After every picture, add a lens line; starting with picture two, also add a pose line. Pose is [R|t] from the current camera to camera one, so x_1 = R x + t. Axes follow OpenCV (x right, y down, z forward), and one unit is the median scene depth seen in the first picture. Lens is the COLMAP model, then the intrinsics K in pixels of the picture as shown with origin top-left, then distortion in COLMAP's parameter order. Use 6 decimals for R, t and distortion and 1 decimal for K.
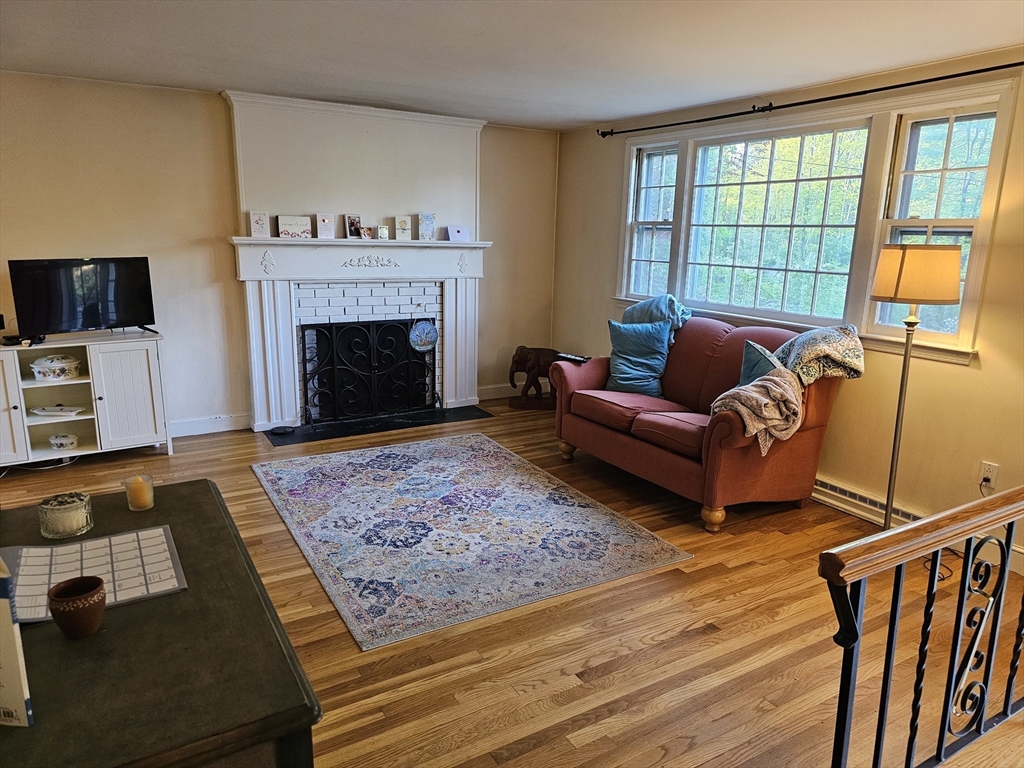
lens RADIAL K [[670.1, 0, 512.0], [0, 670.1, 384.0], [0, 0, 1]] dist [0.078771, -0.088488]
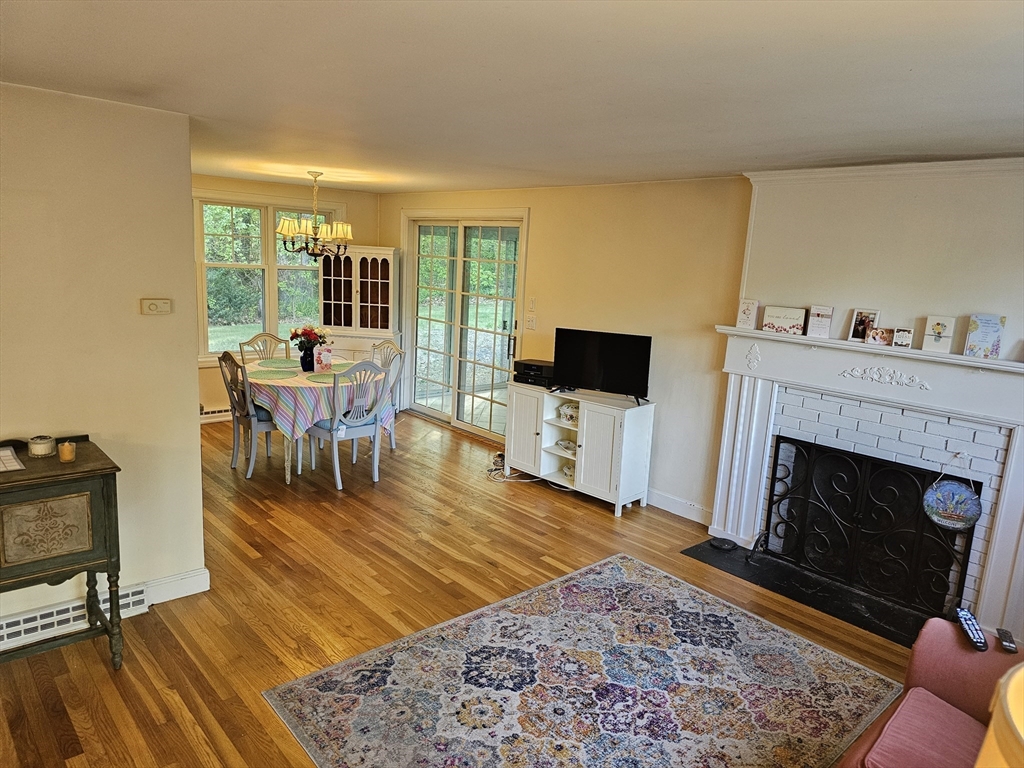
lens RADIAL K [[670.1, 0, 512.0], [0, 670.1, 384.0], [0, 0, 1]] dist [0.078771, -0.088488]
pose [[0.213215, 0.171329, -0.961866, 0.422792], [-0.266611, 0.957342, 0.111424, -0.159648], [0.939925, 0.232686, 0.249798, 0.491380]]
